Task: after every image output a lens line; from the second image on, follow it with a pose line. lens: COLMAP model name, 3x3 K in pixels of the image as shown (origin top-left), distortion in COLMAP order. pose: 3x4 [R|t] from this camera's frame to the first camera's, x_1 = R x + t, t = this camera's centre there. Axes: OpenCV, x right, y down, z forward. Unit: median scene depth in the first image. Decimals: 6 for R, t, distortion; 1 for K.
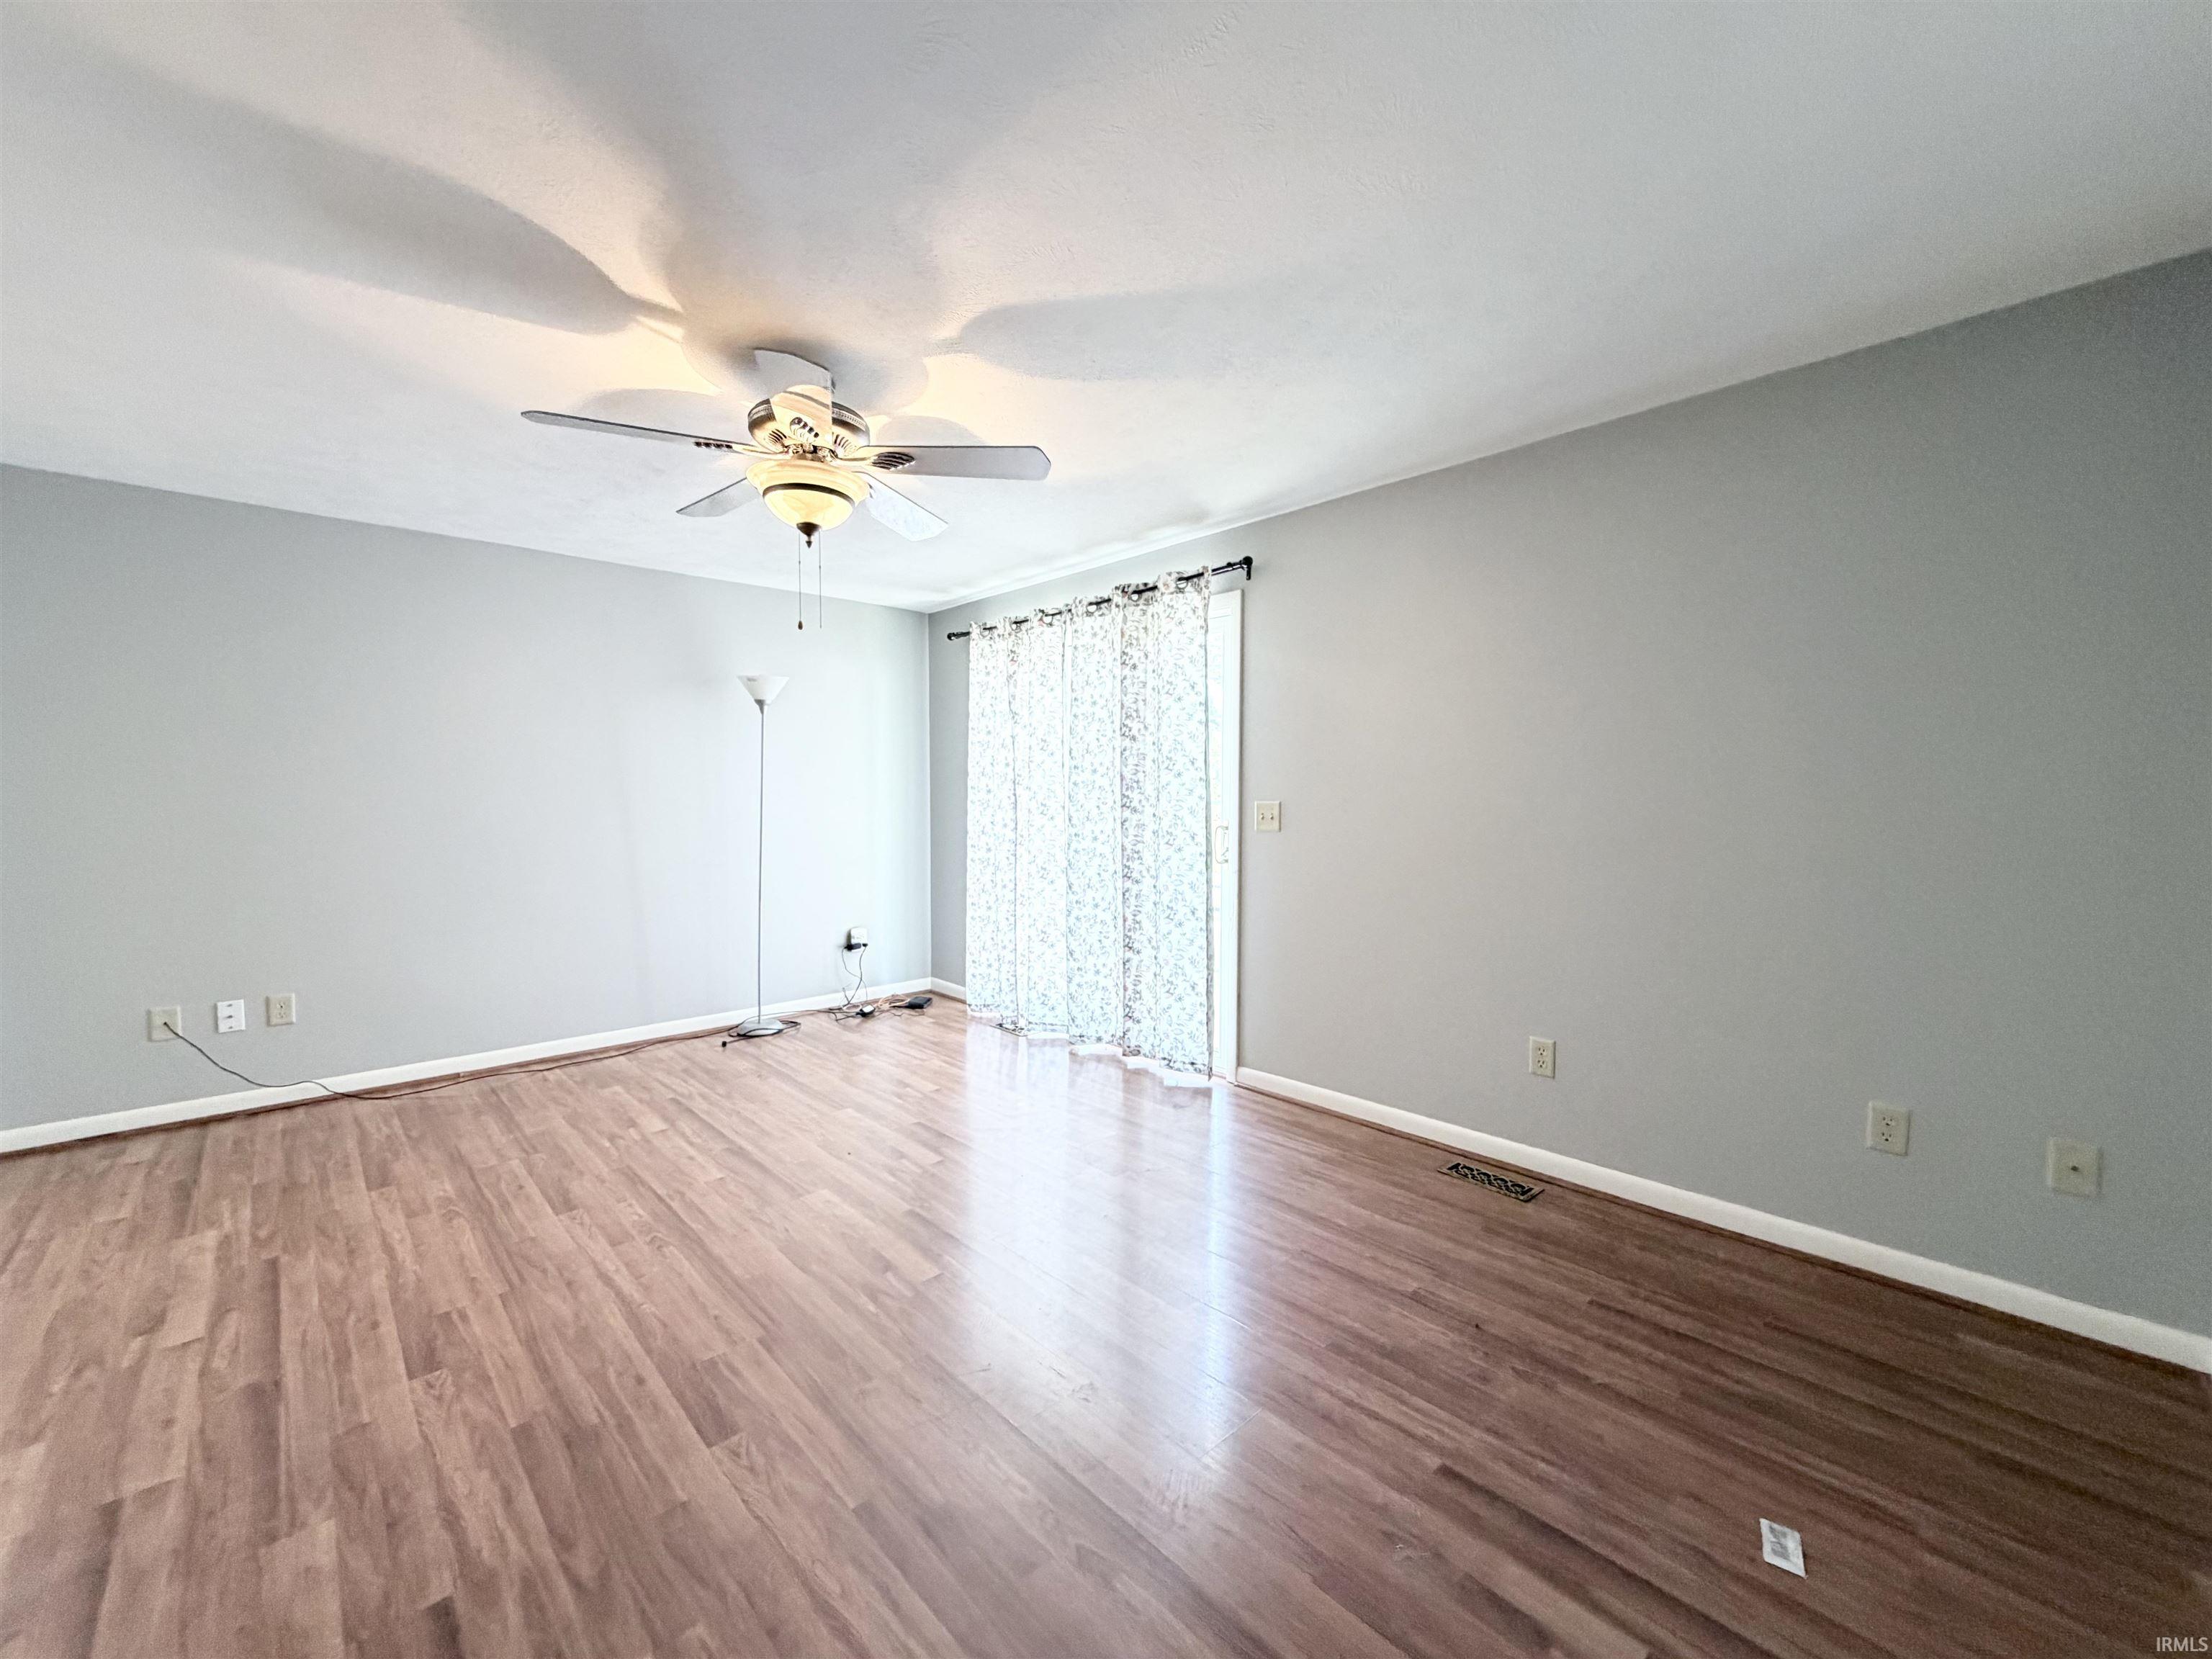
lens RADIAL K [[884.8, 0, 1099.1], [0, 884.8, 832.6], [0, 0, 1]] dist [0.001313, 0.000097]
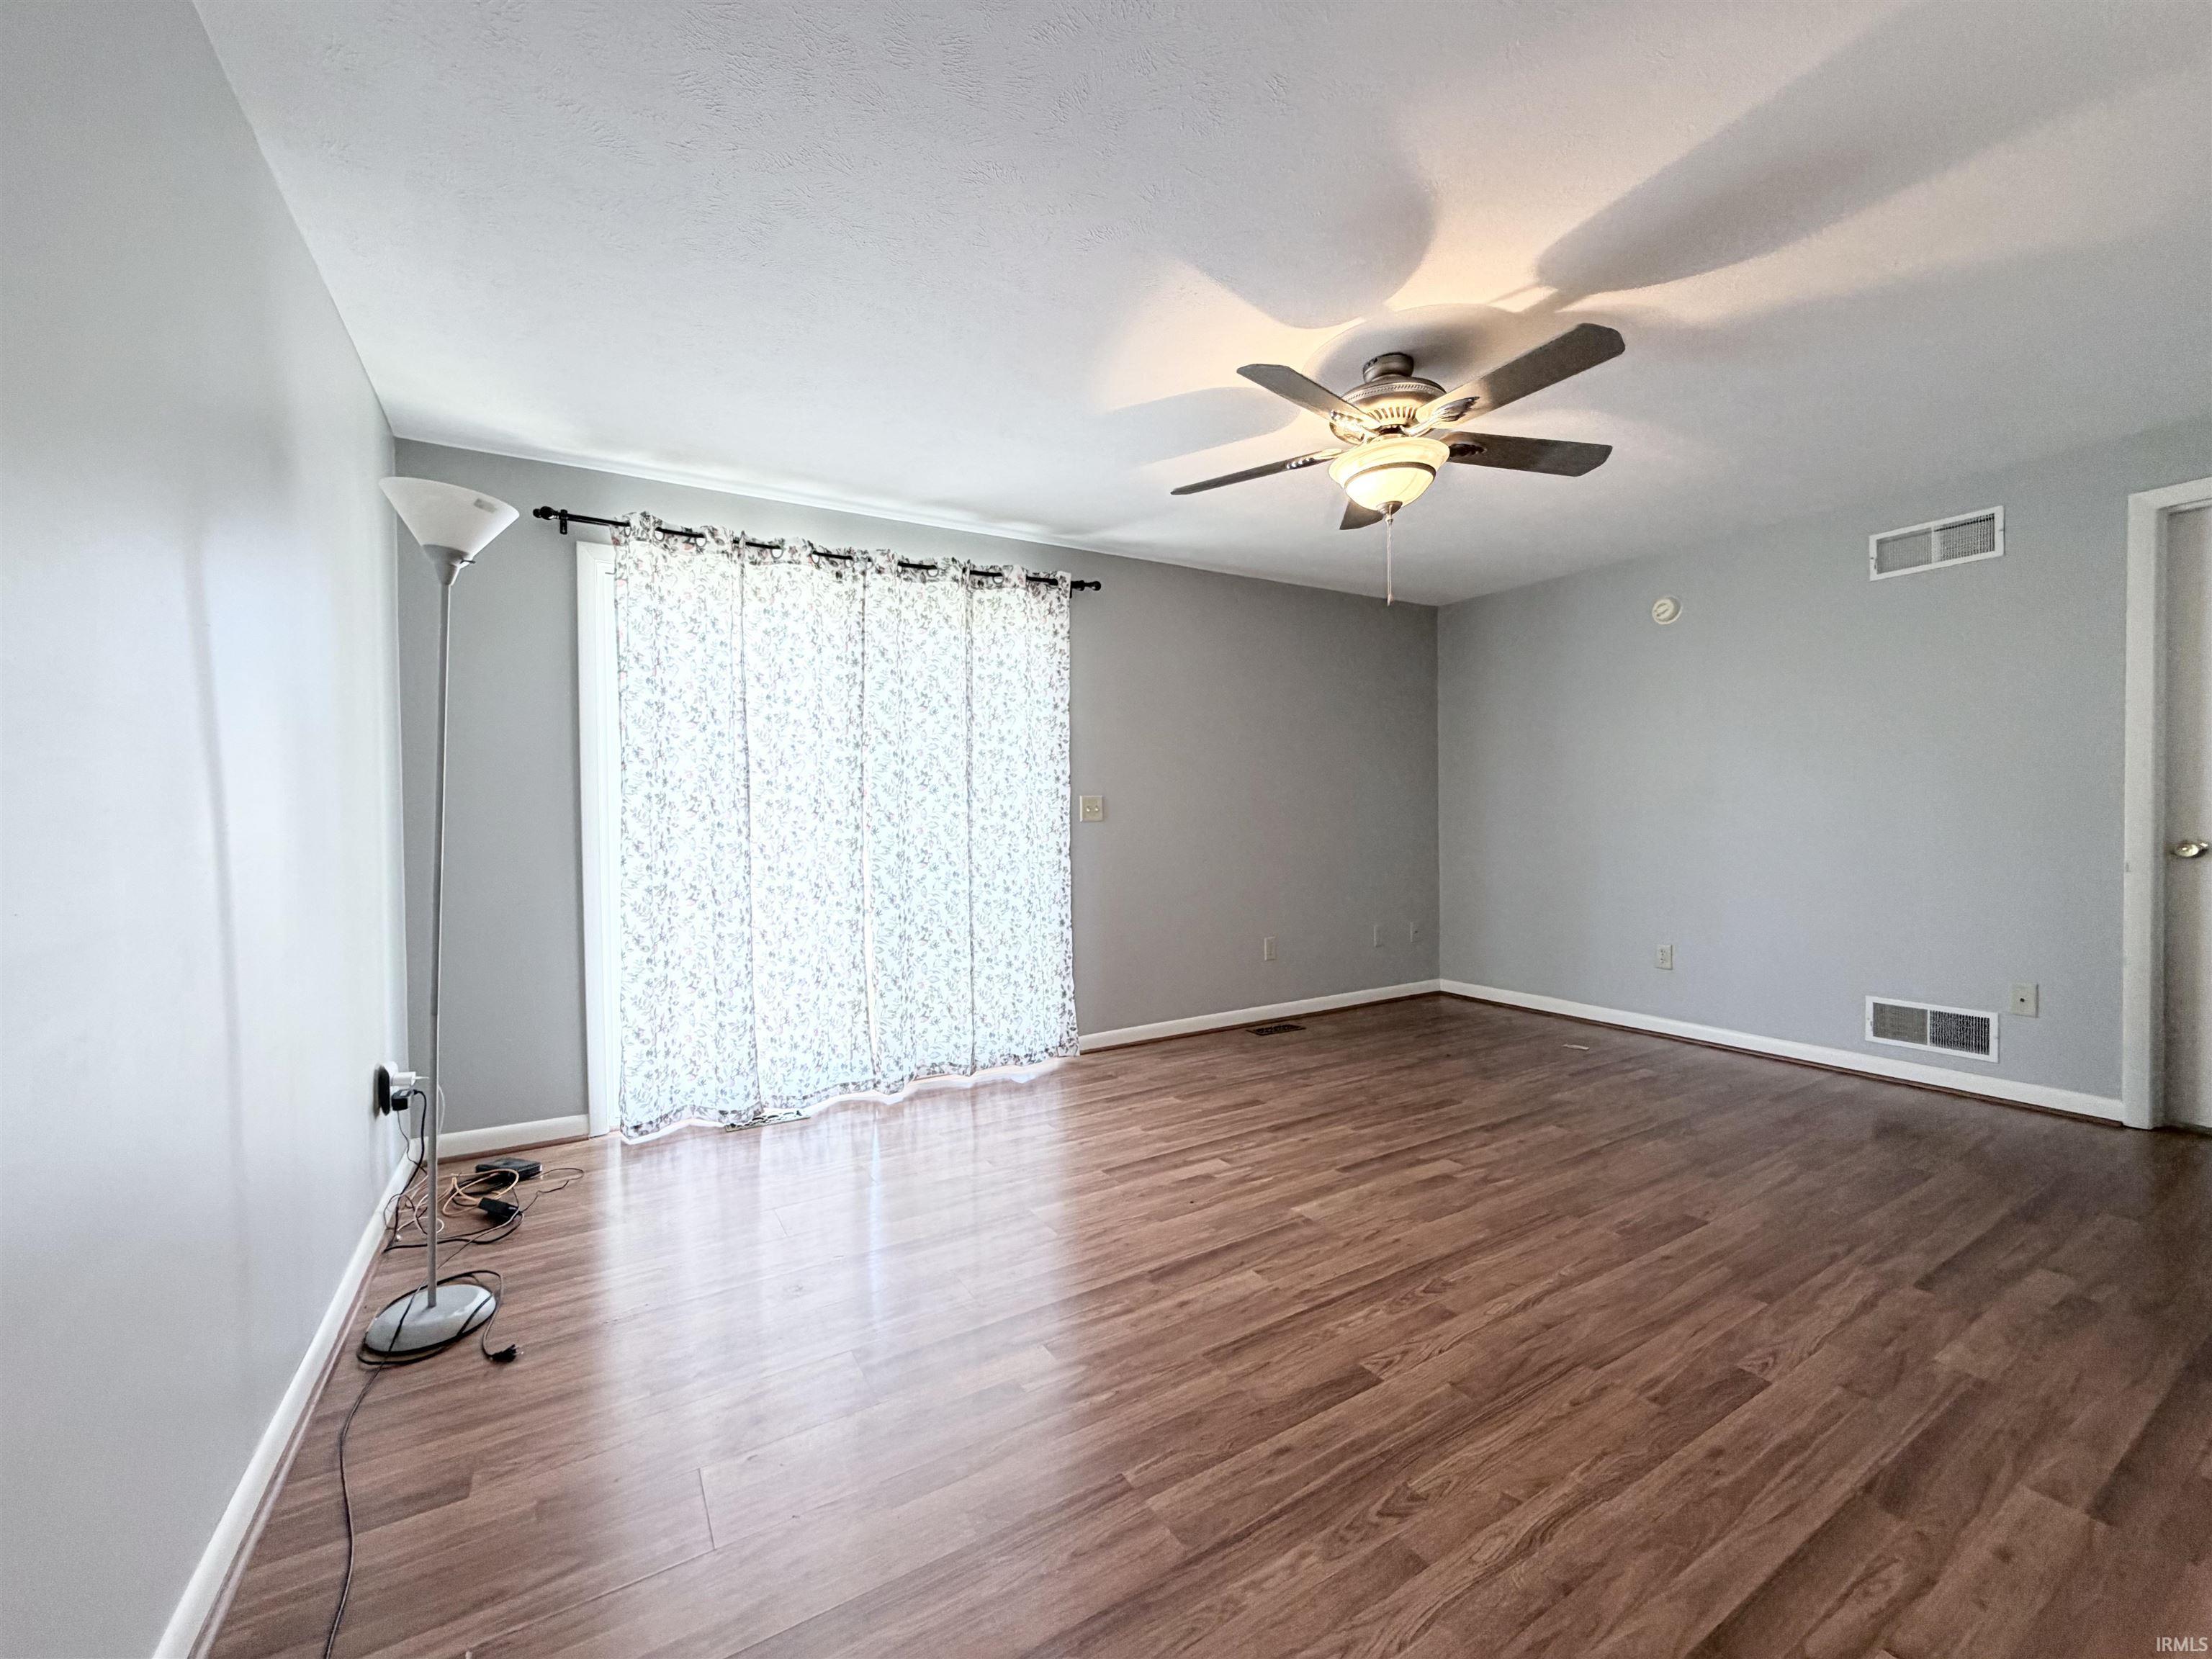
lens RADIAL K [[884.8, 0, 1099.1], [0, 884.8, 832.6], [0, 0, 1]] dist [0.001313, 0.000097]
pose [[0.204903, -0.019587, 0.978586, -1.363622], [0.054523, 0.998476, 0.008569, 0.005143], [-0.977263, 0.051599, 0.205658, 1.104443]]
